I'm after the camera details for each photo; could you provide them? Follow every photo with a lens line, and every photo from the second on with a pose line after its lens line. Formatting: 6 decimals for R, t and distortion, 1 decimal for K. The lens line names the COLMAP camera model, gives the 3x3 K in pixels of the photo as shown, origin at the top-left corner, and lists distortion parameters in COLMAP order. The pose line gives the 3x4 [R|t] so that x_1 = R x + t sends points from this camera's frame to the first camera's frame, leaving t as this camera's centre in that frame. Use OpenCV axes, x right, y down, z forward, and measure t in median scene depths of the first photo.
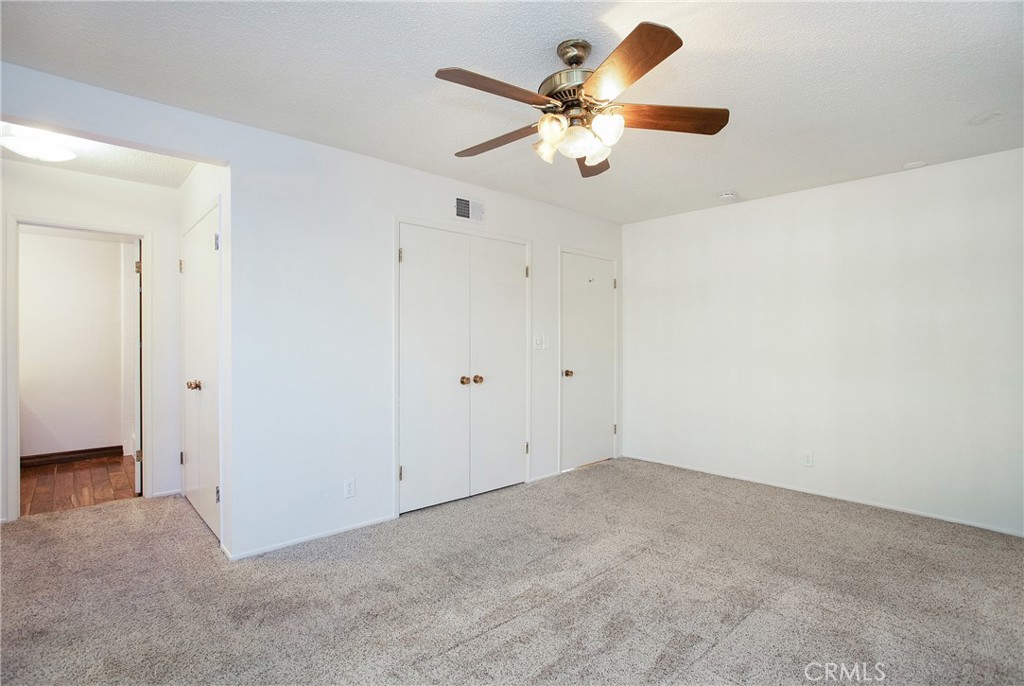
lens RADIAL K [[506.9, 0, 512.0], [0, 506.9, 343.0], [0, 0, 1]] dist [0.000471, 0.000069]
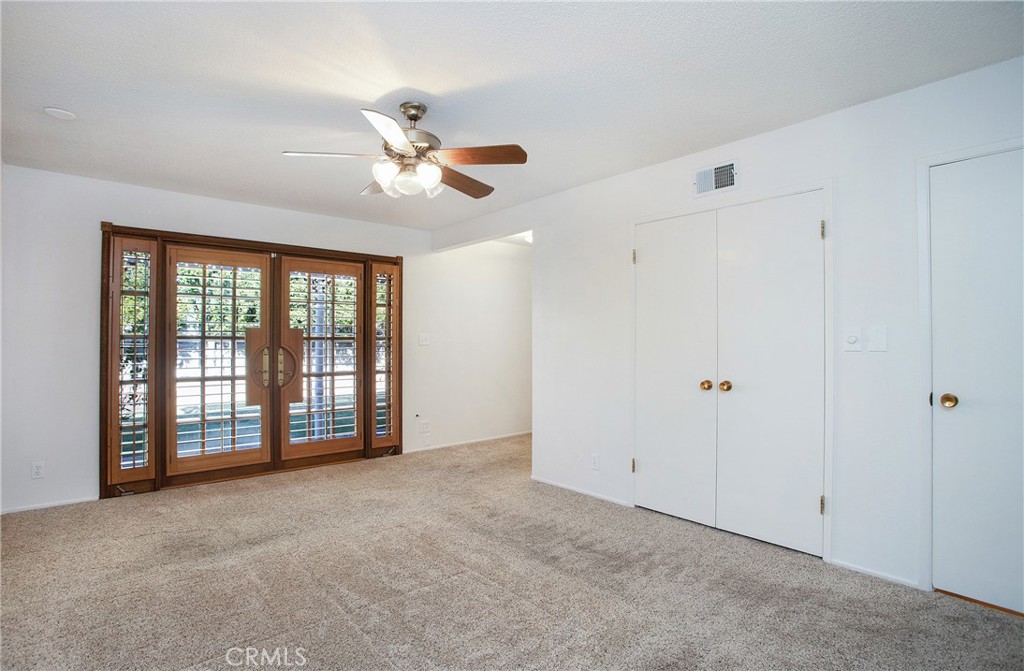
lens RADIAL K [[525.2, 0, 512.0], [0, 525.2, 335.5], [0, 0, 1]] dist [0.000221, -0.000023]
pose [[0.002148, -0.005666, -0.999982, 0.777709], [0.003859, 0.999977, -0.005658, -0.004797], [0.999990, -0.003847, 0.002170, 0.676918]]
